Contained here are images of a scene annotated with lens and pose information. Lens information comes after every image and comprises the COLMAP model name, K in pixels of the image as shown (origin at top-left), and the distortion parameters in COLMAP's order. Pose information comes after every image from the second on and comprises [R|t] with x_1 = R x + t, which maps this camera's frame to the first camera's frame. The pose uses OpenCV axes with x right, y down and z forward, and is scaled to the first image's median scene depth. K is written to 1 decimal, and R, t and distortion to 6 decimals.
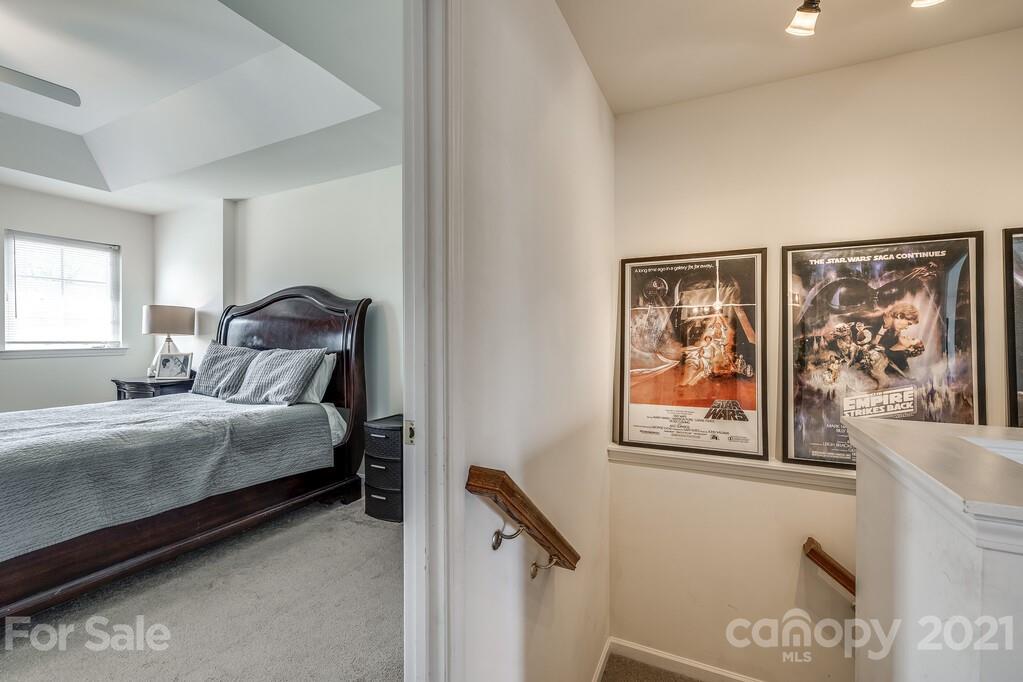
lens RADIAL K [[440.9, 0, 511.5], [0, 440.9, 341.0], [0, 0, 1]] dist [0.000954, 0.000342]
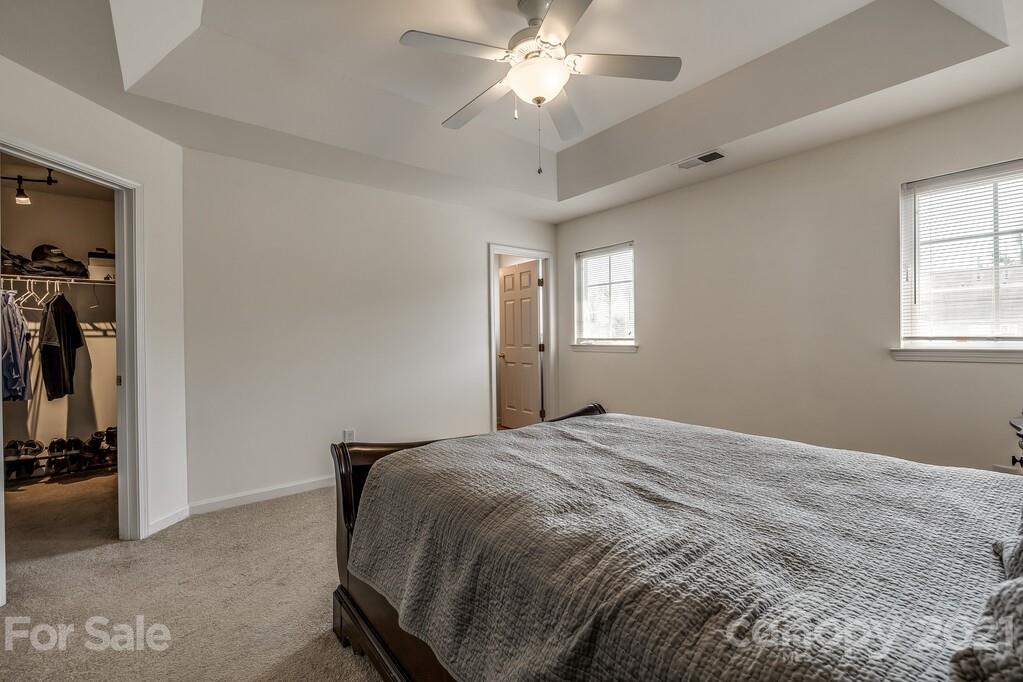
lens RADIAL K [[440.9, 0, 511.5], [0, 440.9, 341.0], [0, 0, 1]] dist [0.000954, 0.000342]
pose [[-0.424527, 0.016317, -0.905268, -0.247935], [0.004821, 0.999864, 0.015761, -0.008124], [0.905402, 0.002327, -0.424548, 0.879056]]
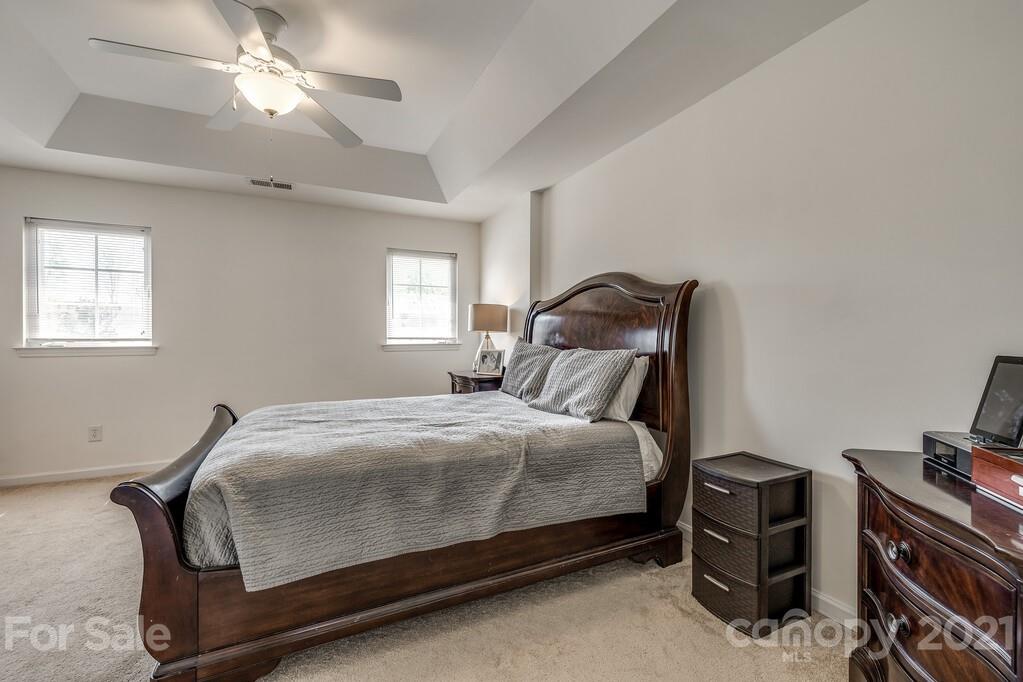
lens RADIAL K [[440.9, 0, 511.5], [0, 440.9, 341.0], [0, 0, 1]] dist [0.000954, 0.000342]
pose [[0.800257, 0.010528, -0.599564, -0.131385], [-0.006441, 0.999939, 0.008962, -0.003241], [0.599622, -0.003310, 0.800276, 0.252576]]
